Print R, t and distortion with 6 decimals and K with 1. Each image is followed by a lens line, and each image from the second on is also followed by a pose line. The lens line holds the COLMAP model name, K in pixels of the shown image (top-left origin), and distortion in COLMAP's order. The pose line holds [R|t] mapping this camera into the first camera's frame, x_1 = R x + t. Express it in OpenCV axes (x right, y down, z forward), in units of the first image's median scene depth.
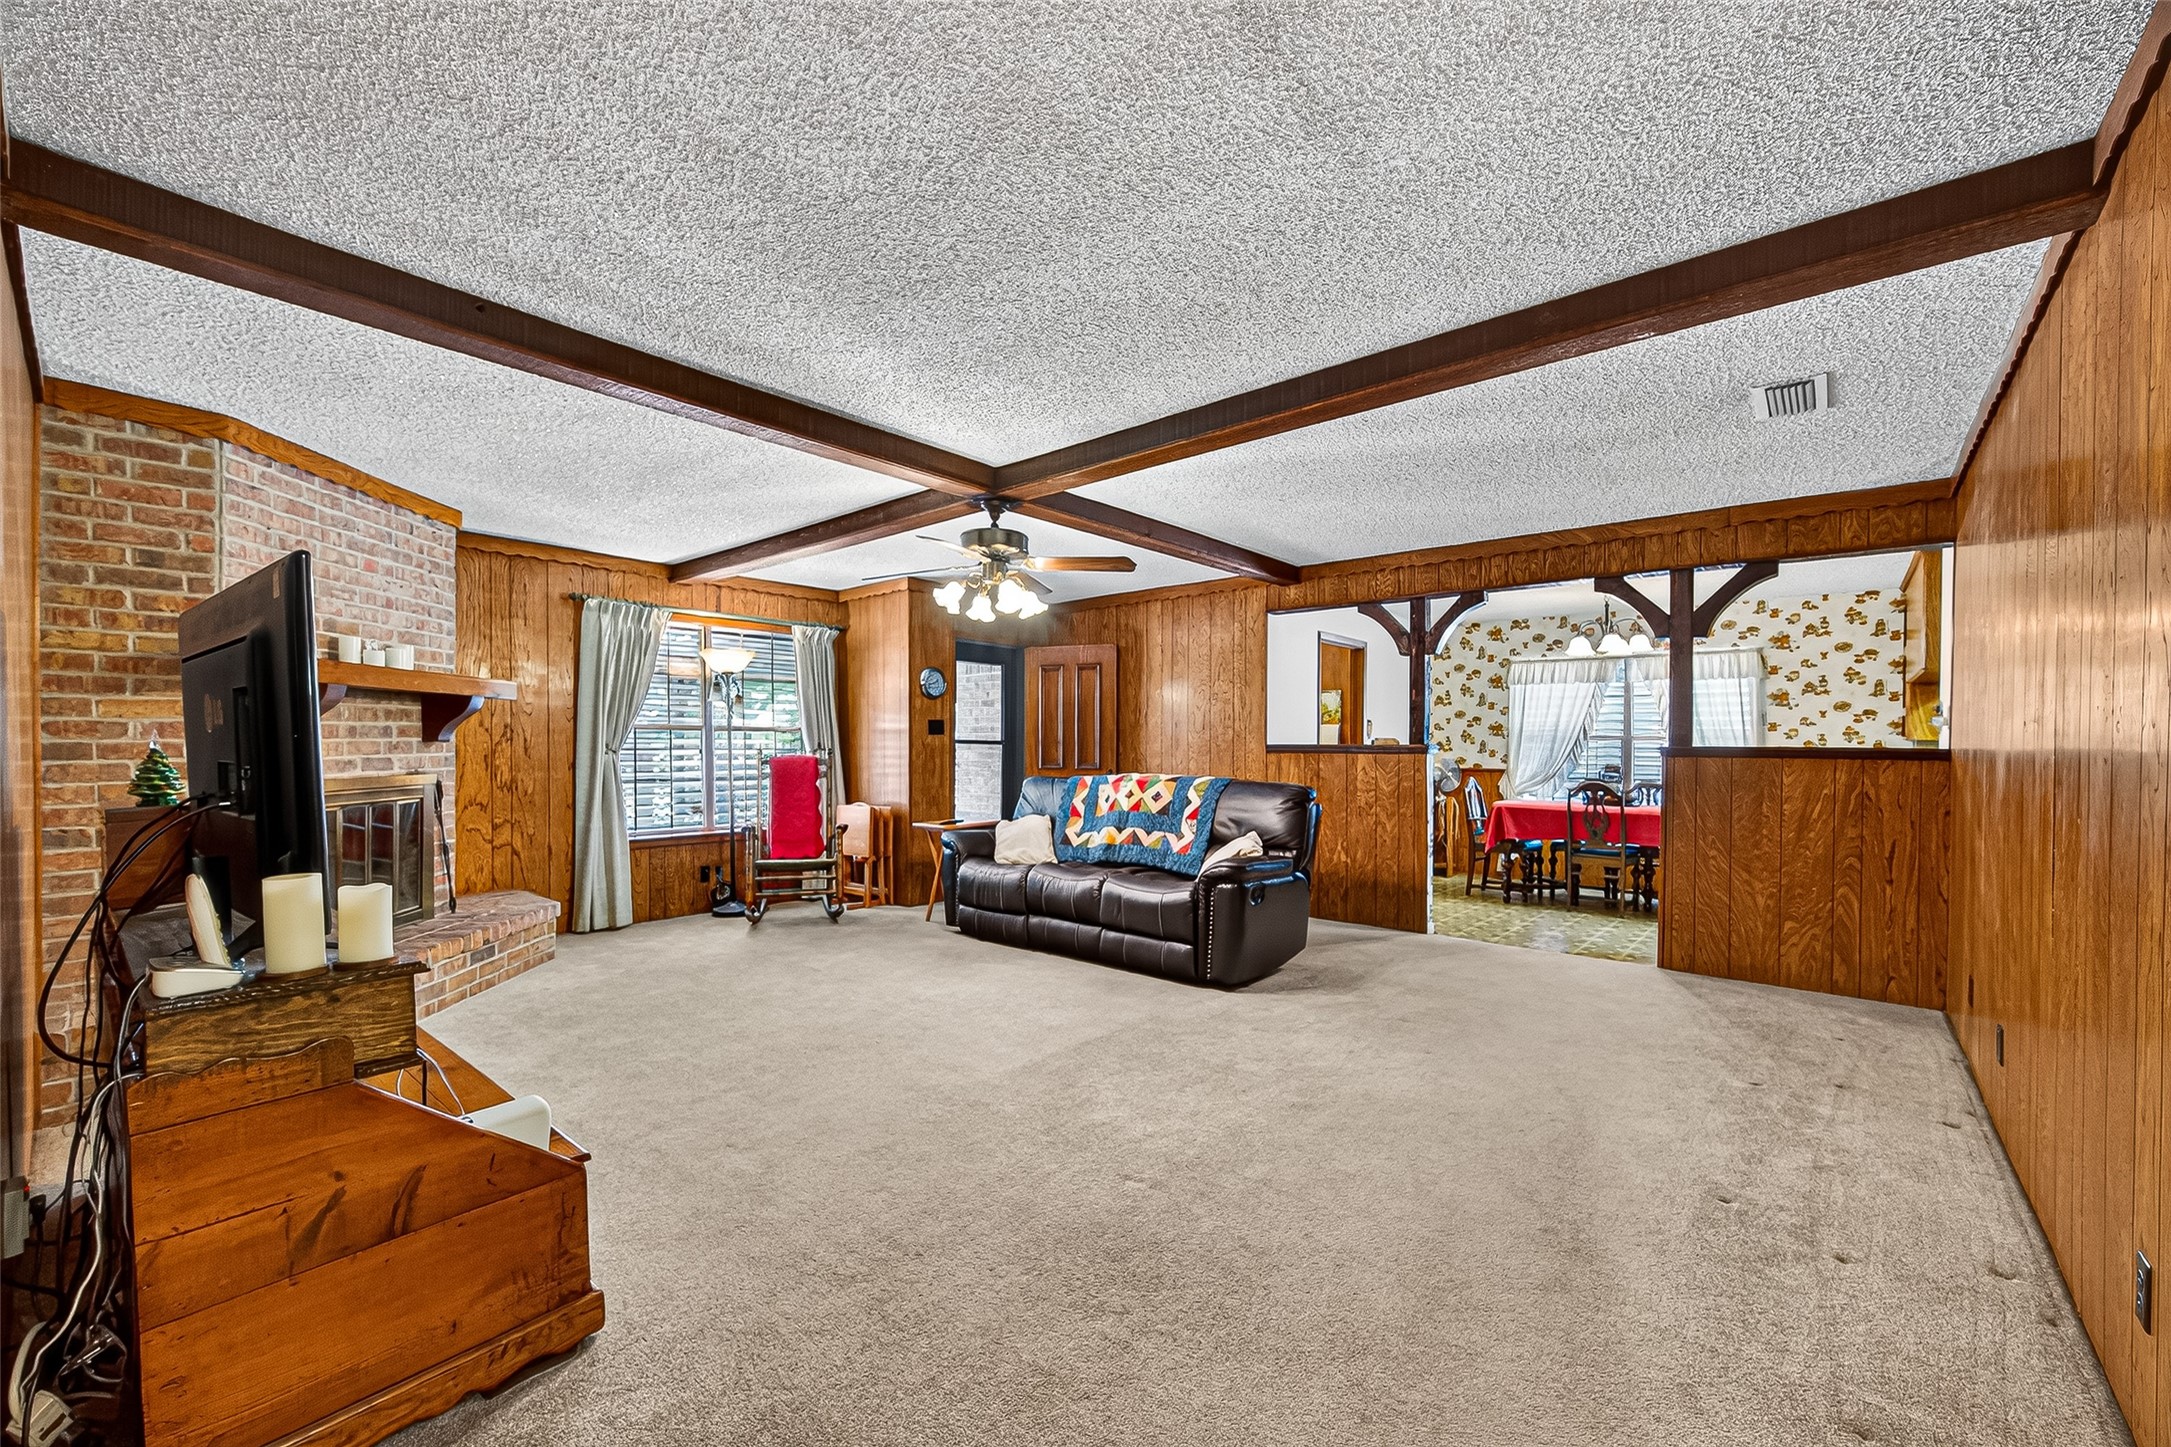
lens RADIAL K [[884.5, 0, 1086.4], [0, 884.5, 753.5], [0, 0, 1]] dist [-0.003039, 0.001348]
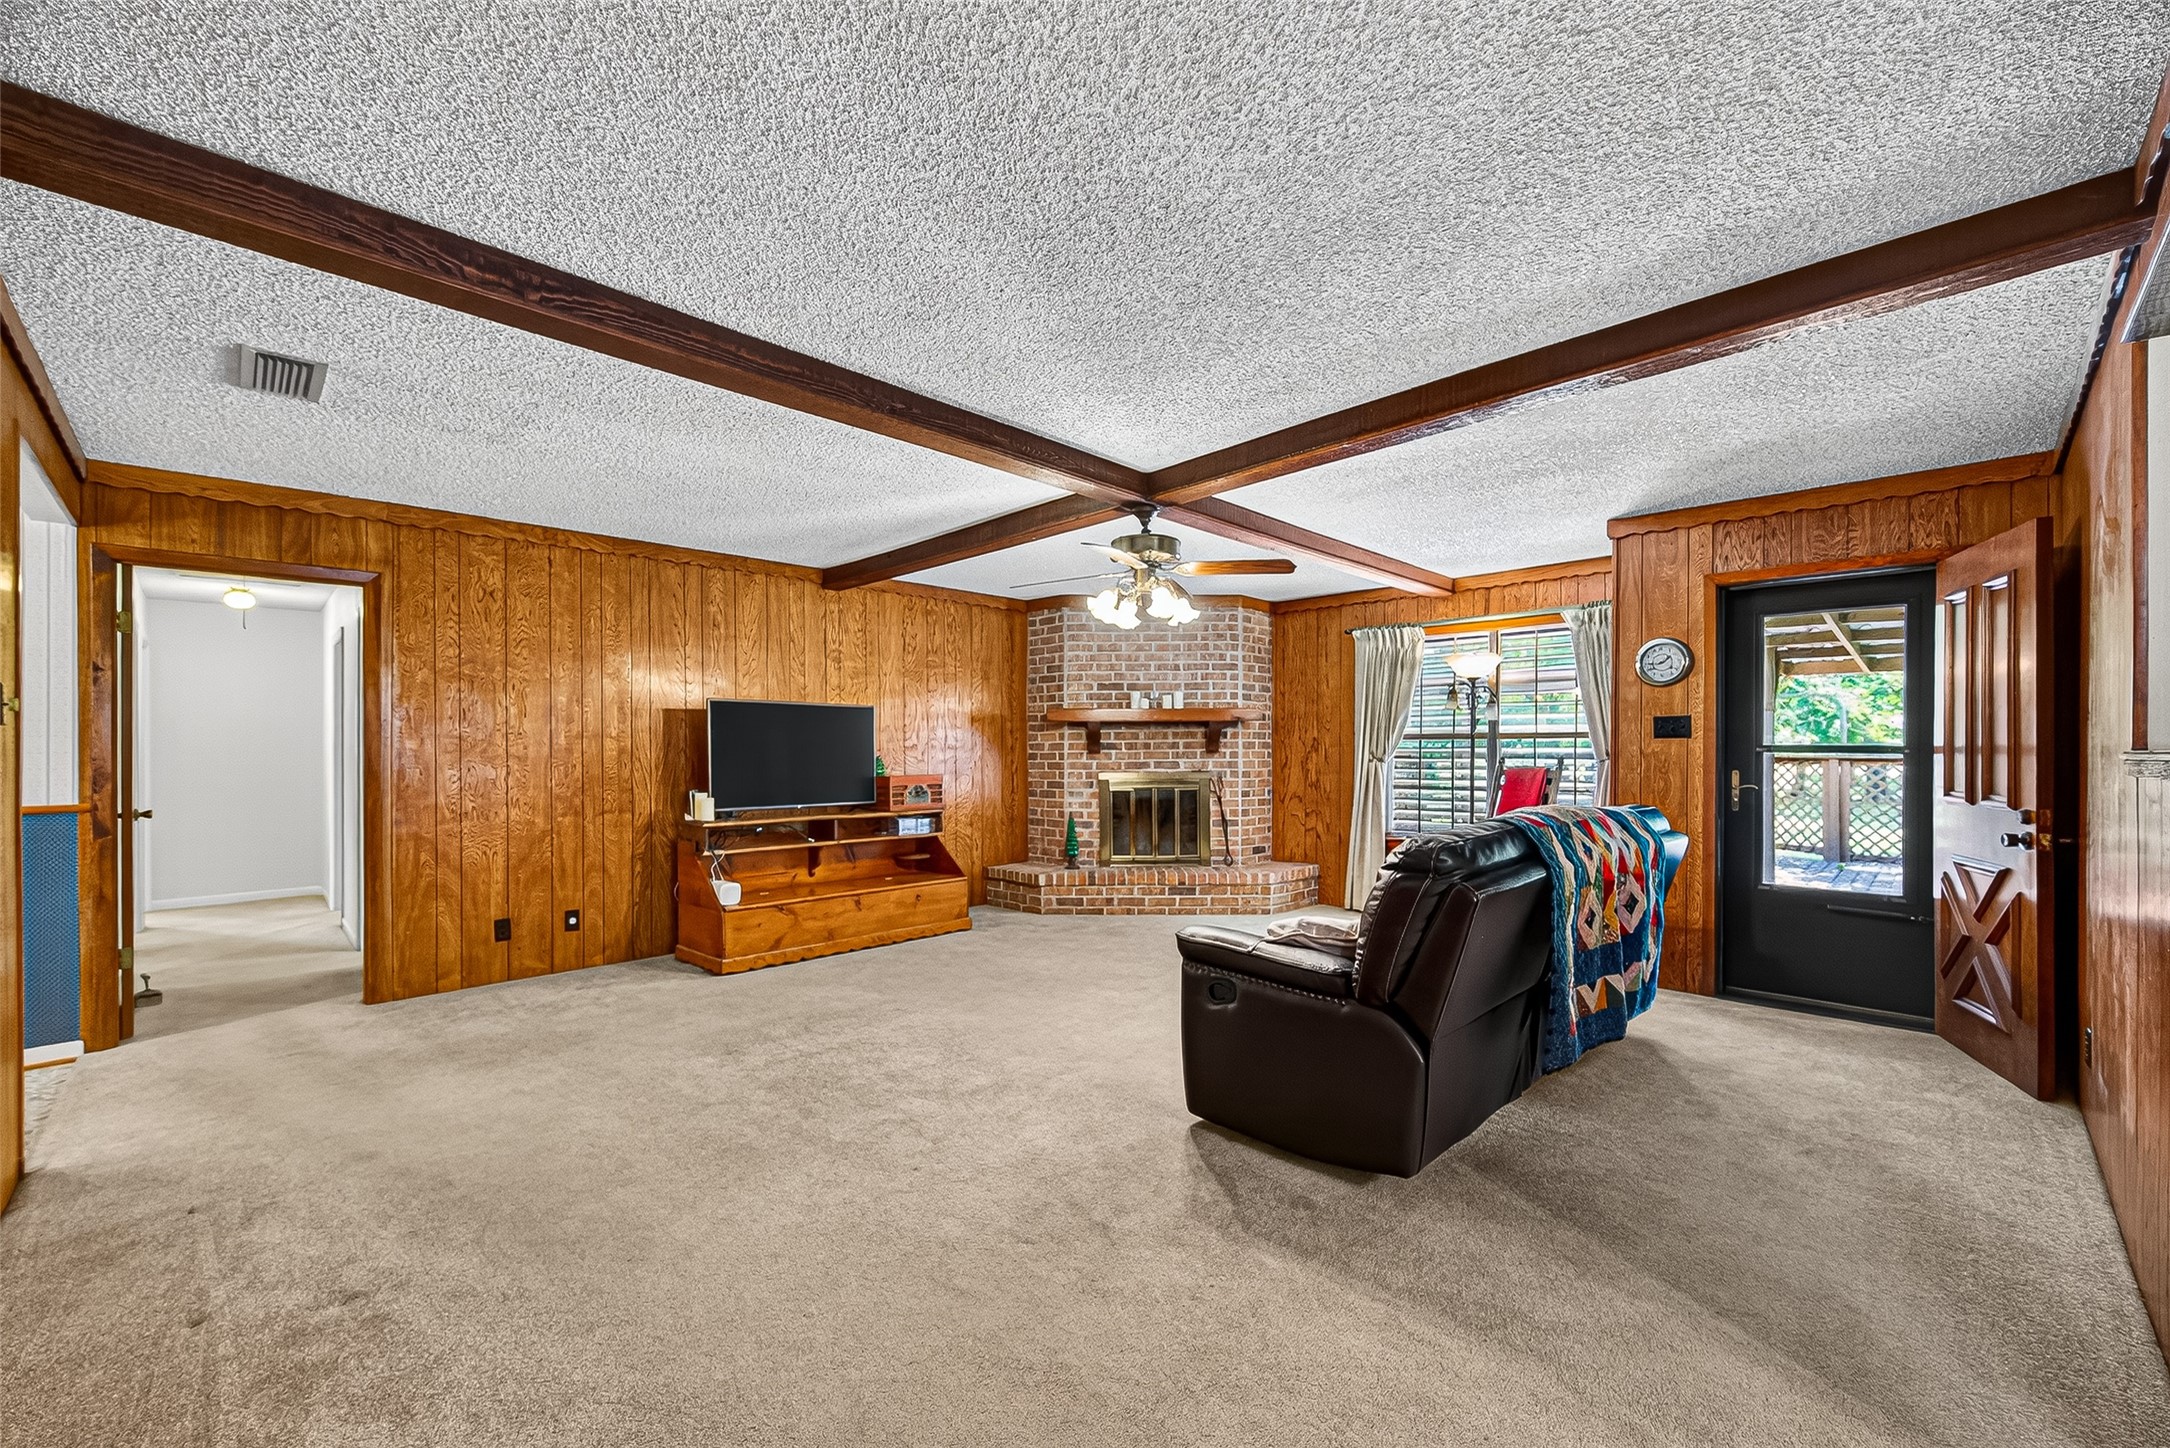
lens RADIAL K [[874.7, 0, 1113.7], [0, 874.7, 744.9], [0, 0, 1]] dist [-0.002207, -0.000025]
pose [[-0.074277, -0.012846, -0.997155, 0.500813], [-0.009634, 0.999880, -0.012163, -0.002677], [0.997191, 0.008703, -0.074391, 0.599056]]
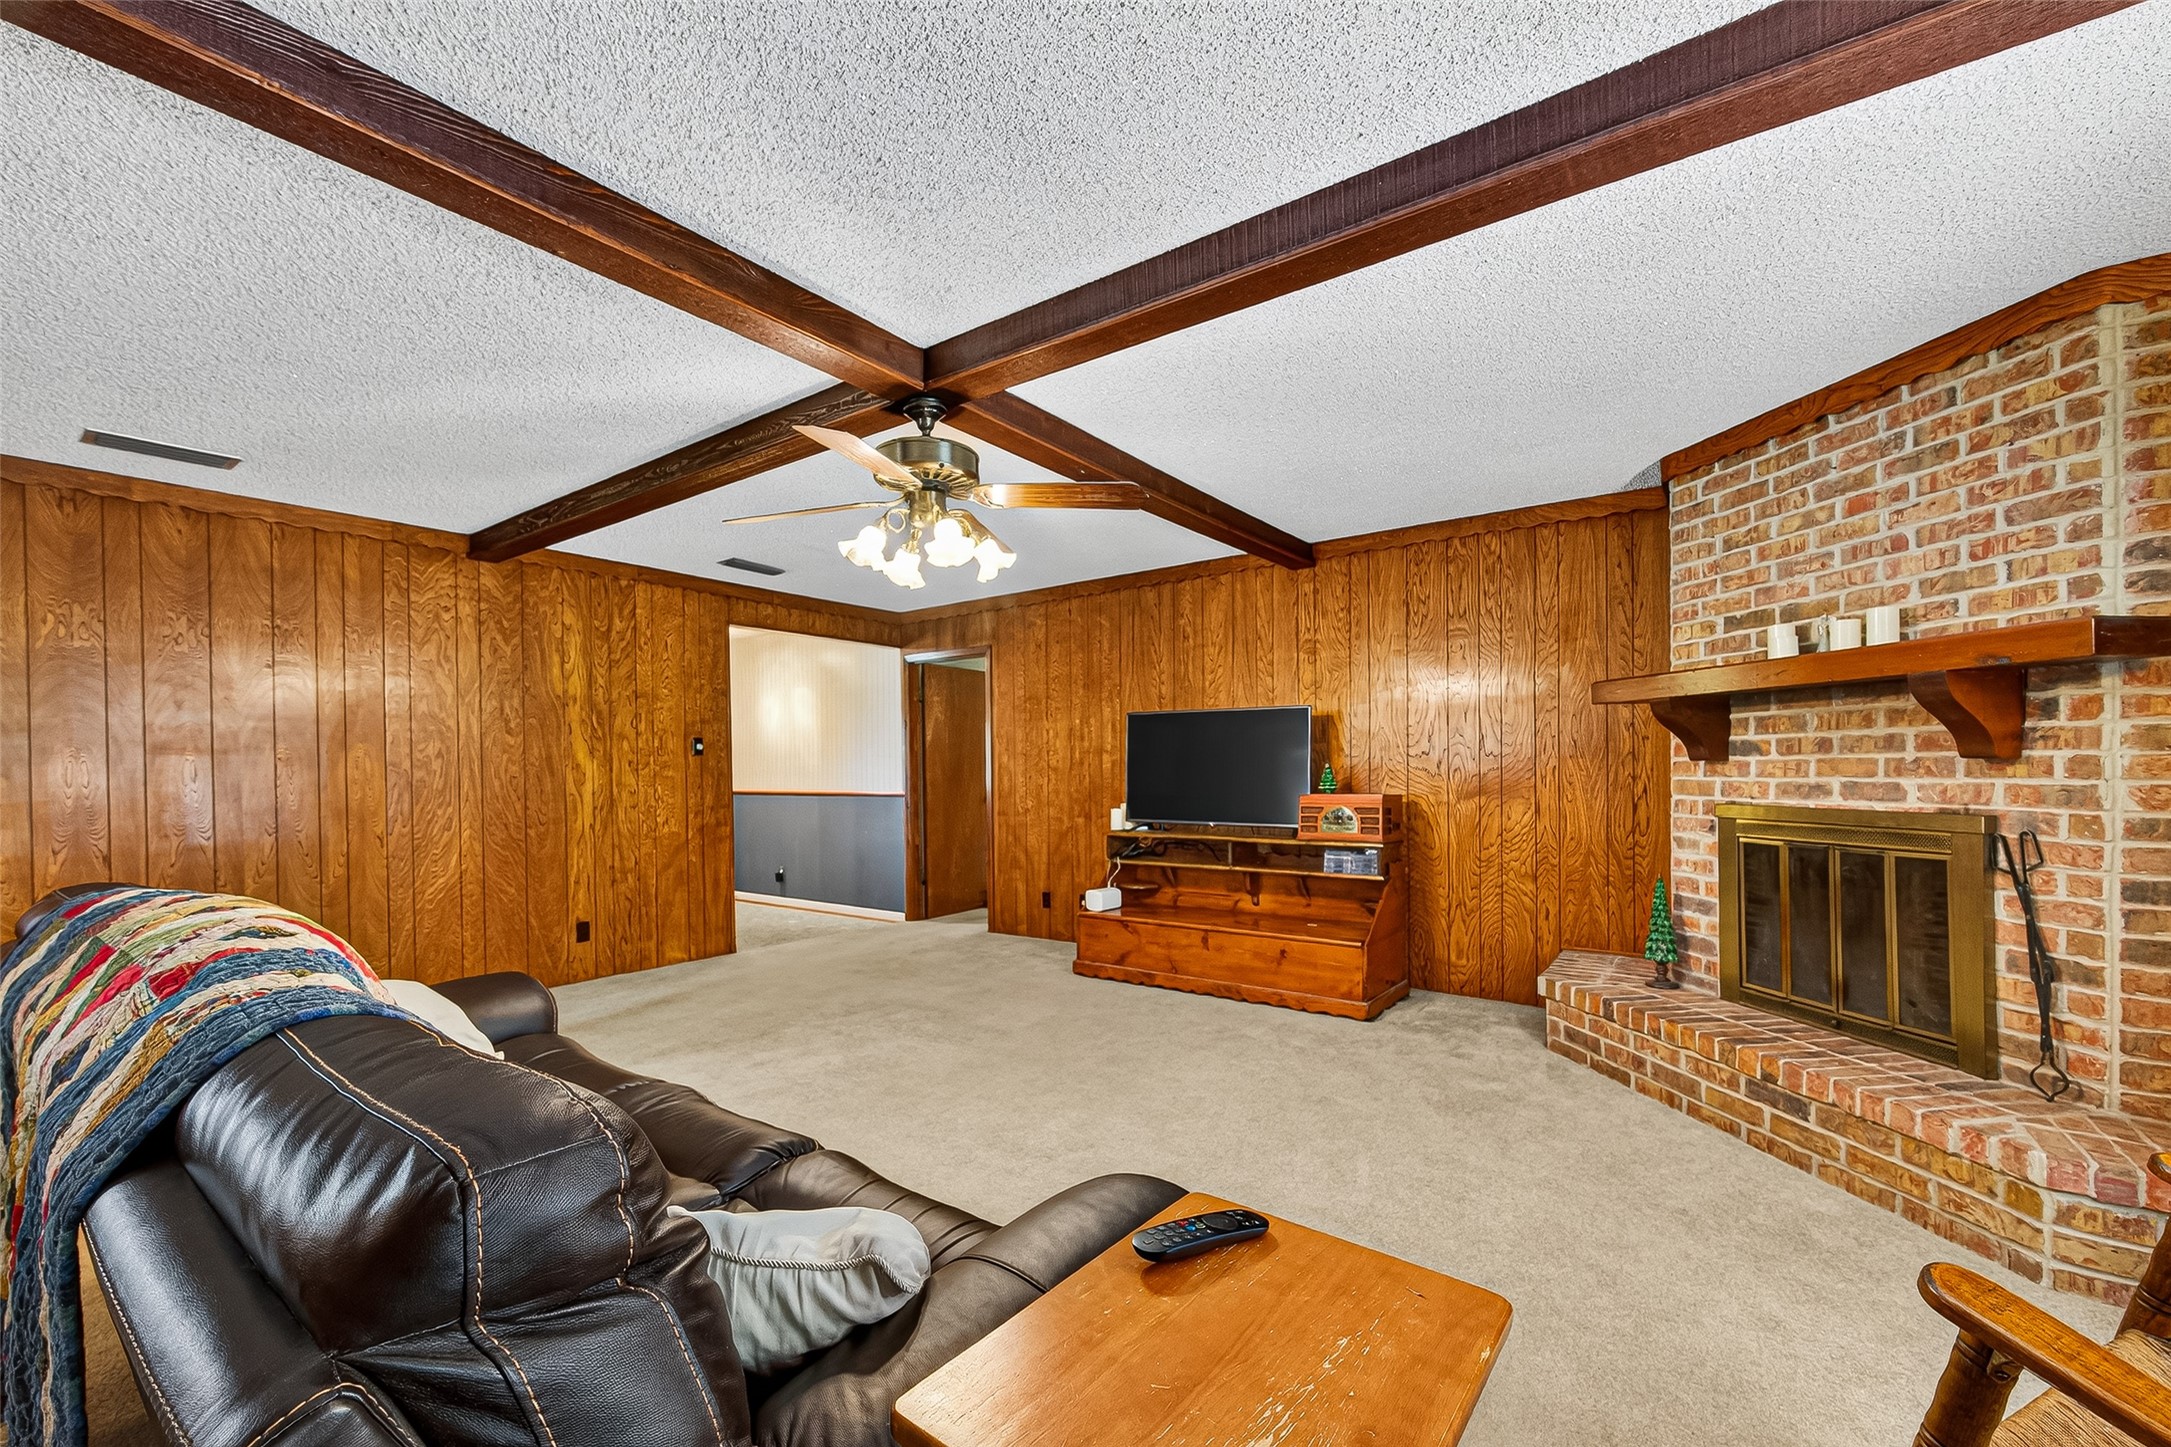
lens RADIAL K [[875.1, 0, 1101.6], [0, 875.1, 766.6], [0, 0, 1]] dist [-0.002207, -0.000025]
pose [[-0.997201, 0.005189, -0.074592, -0.114061], [0.004147, 0.999892, 0.014116, -0.011185], [0.074657, 0.013767, -0.997114, 0.961428]]
